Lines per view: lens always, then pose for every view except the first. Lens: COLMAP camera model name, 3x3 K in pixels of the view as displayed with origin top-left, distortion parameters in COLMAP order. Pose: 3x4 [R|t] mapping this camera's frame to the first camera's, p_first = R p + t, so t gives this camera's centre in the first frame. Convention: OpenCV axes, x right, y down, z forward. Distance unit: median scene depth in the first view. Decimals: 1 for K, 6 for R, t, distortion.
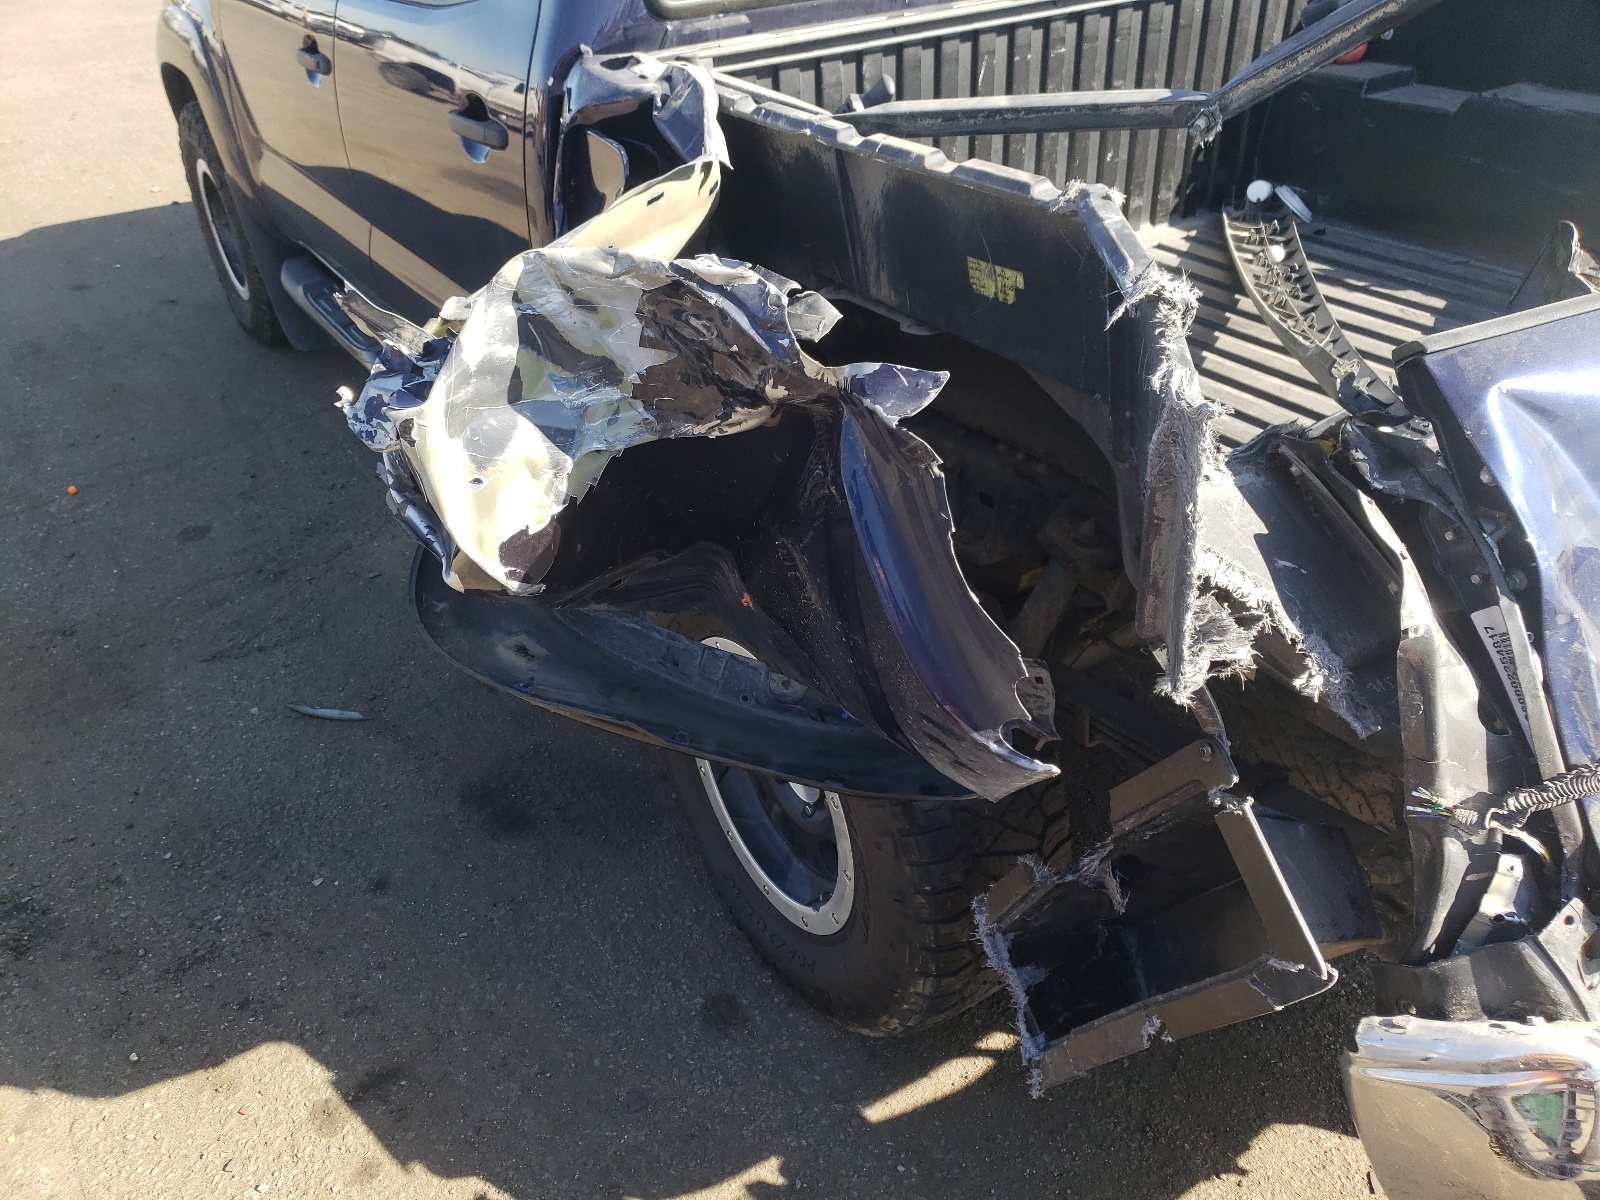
lens RADIAL K [[1247.9, 0, 800.0], [0, 1247.9, 600.0], [0, 0, 1]] dist [0.009464, 0.004127]
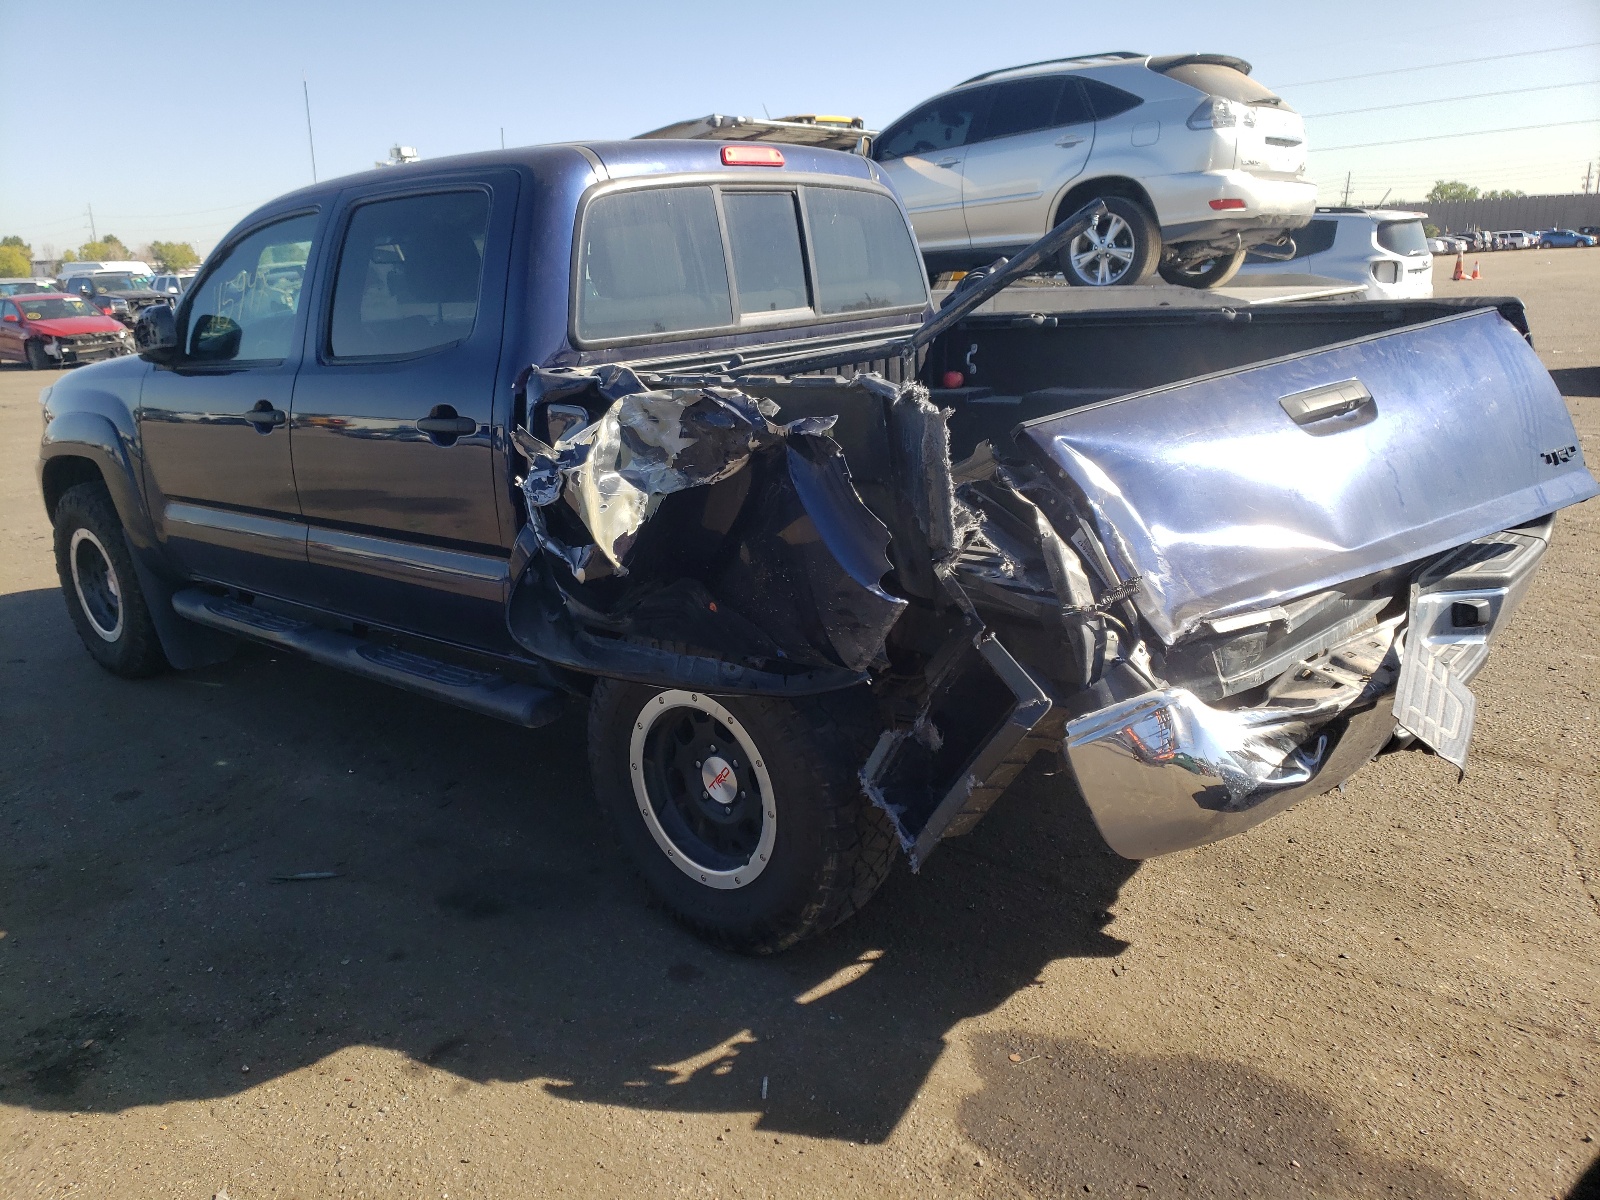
lens RADIAL K [[1201.9, 0, 800.0], [0, 1201.9, 600.0], [0, 0, 1]] dist [0.068972, -0.085741]
pose [[0.963027, -0.084841, 0.255699, -0.453691], [0.161678, 0.941209, -0.296625, 0.655952], [-0.215500, 0.326999, 0.920126, -0.776762]]
